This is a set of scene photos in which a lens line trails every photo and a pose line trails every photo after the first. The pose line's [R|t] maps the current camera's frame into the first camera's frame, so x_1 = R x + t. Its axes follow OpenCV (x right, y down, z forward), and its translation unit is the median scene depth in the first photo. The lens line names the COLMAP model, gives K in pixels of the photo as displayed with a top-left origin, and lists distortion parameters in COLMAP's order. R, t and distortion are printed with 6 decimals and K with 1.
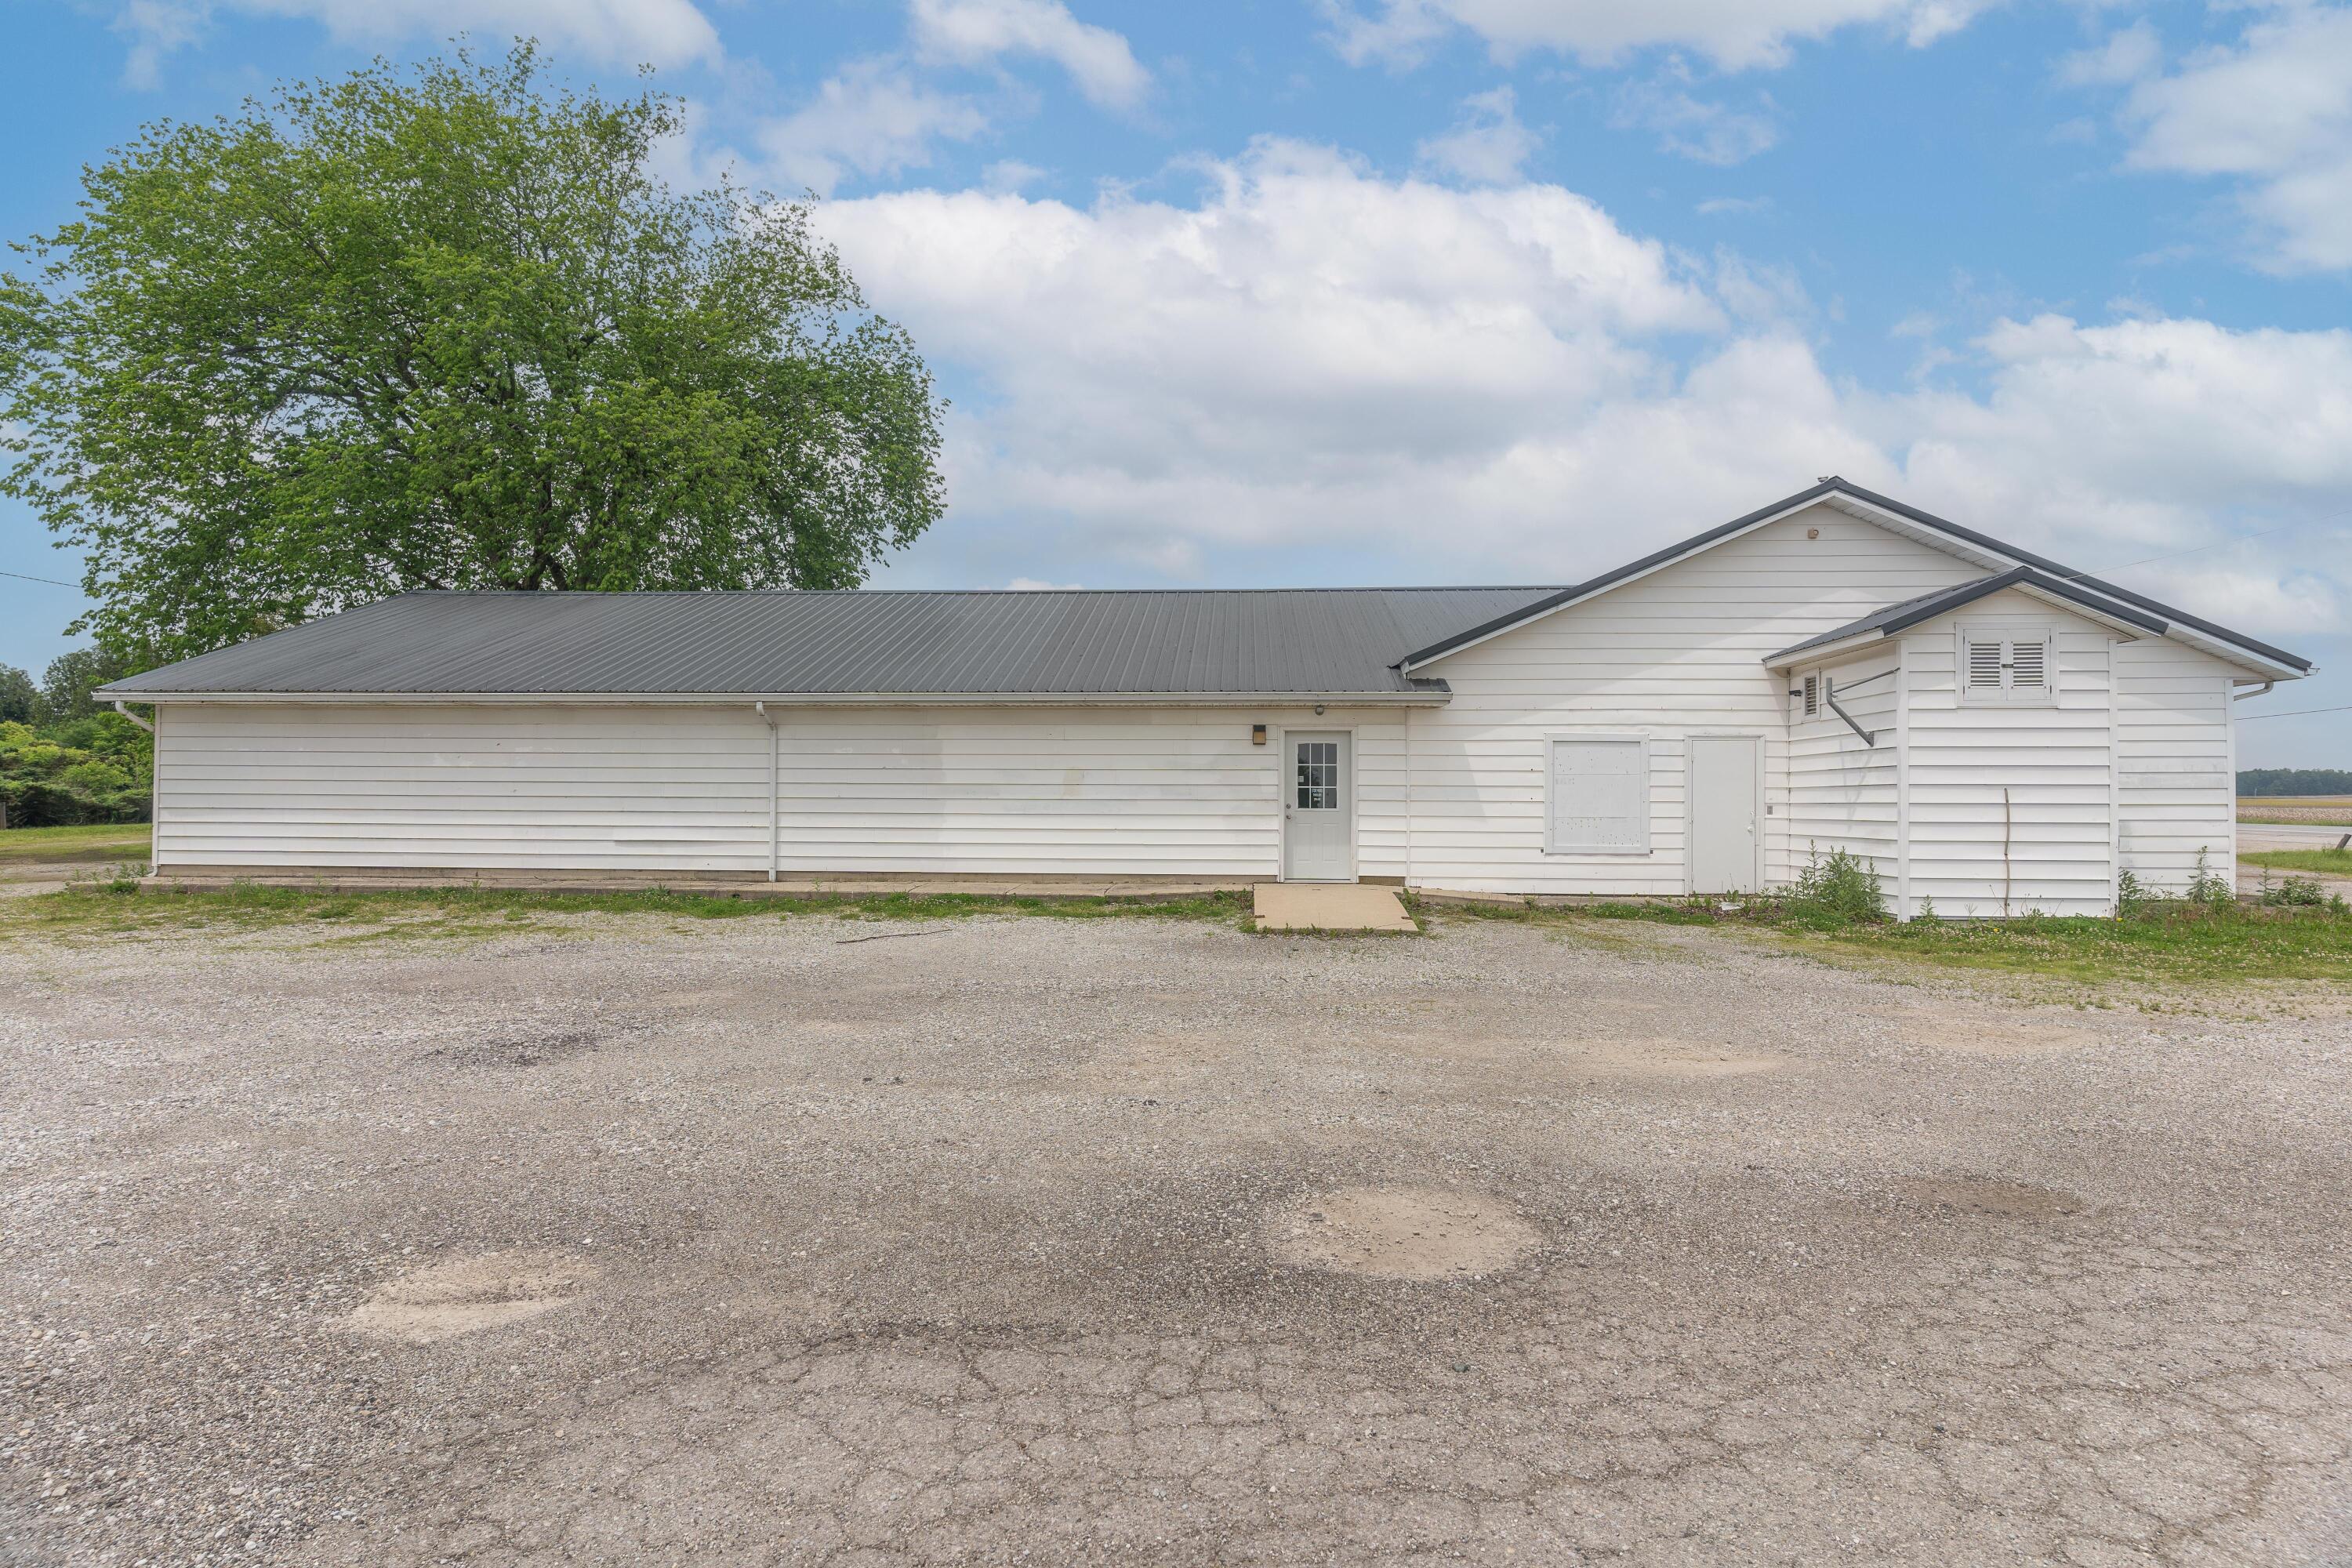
lens RADIAL K [[1087.5, 0, 1189.4], [0, 1087.5, 813.7], [0, 0, 1]] dist [0.001655, 0.000428]
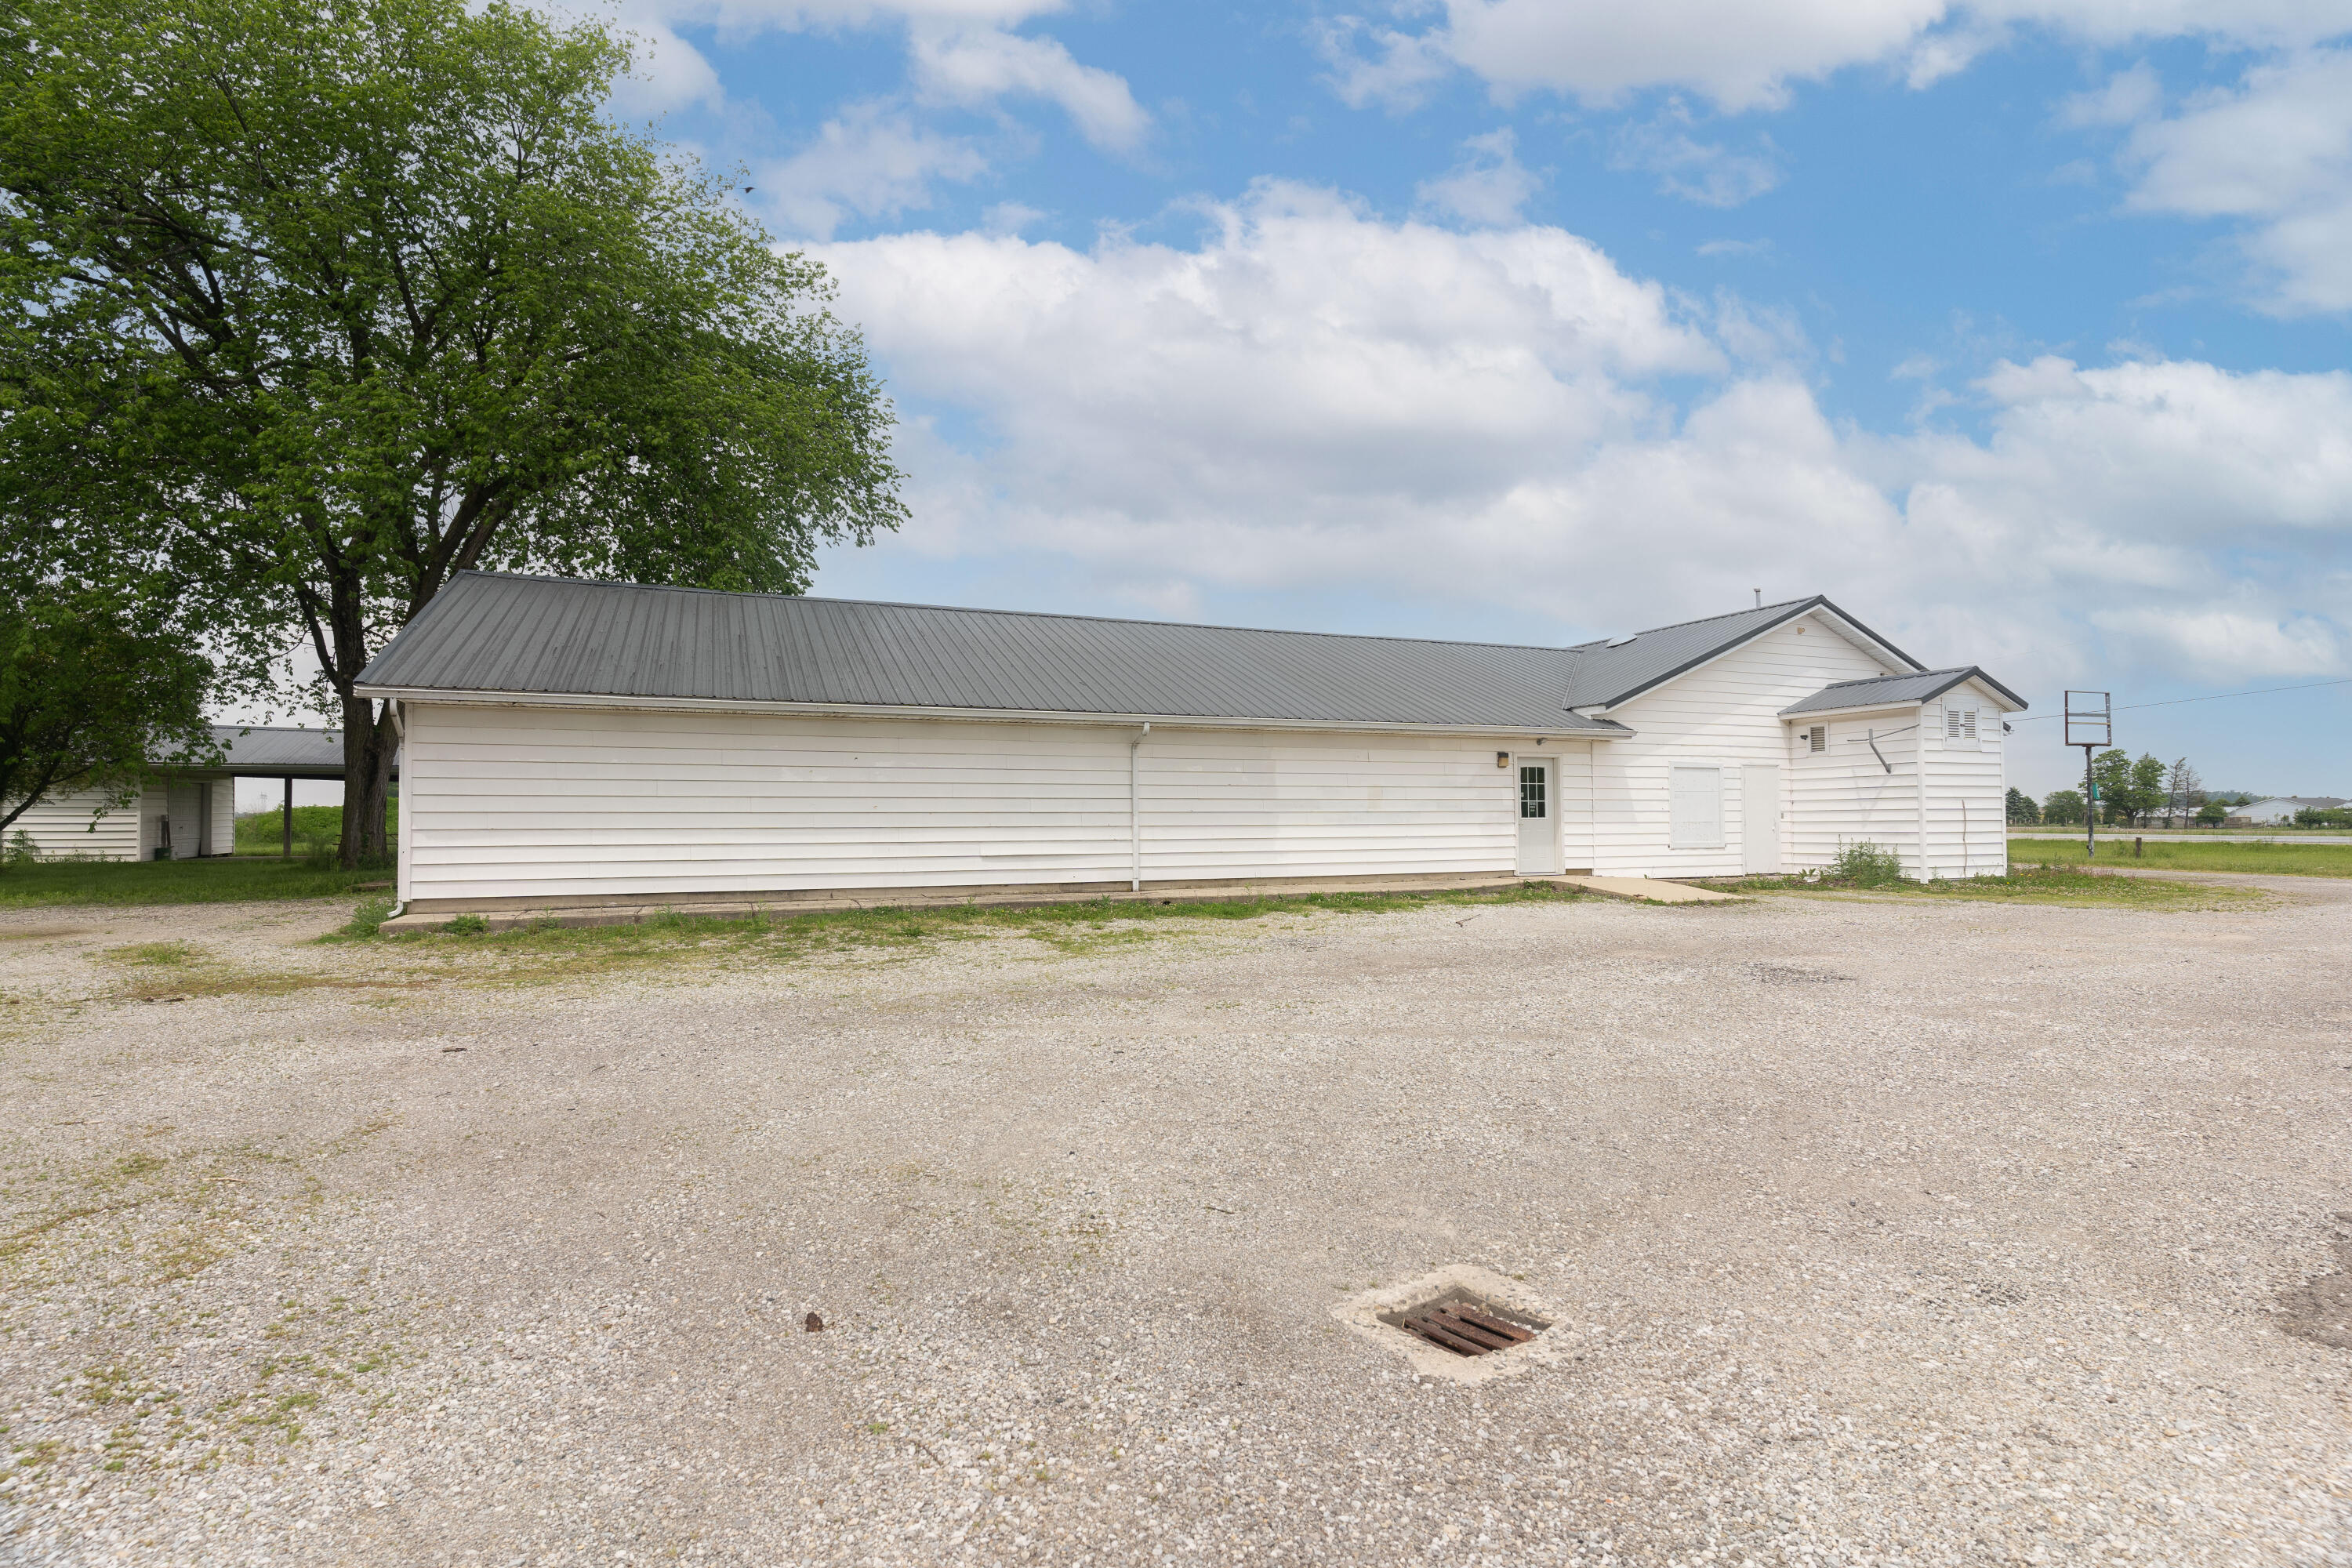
lens RADIAL K [[1126.0, 0, 1191.6], [0, 1126.0, 817.8], [0, 0, 1]] dist [0.016110, 0.000227]
pose [[0.896757, -0.008692, 0.442438, -0.842334], [0.016261, 0.999779, -0.013317, 0.006623], [-0.442225, 0.019137, 0.896700, -0.016862]]
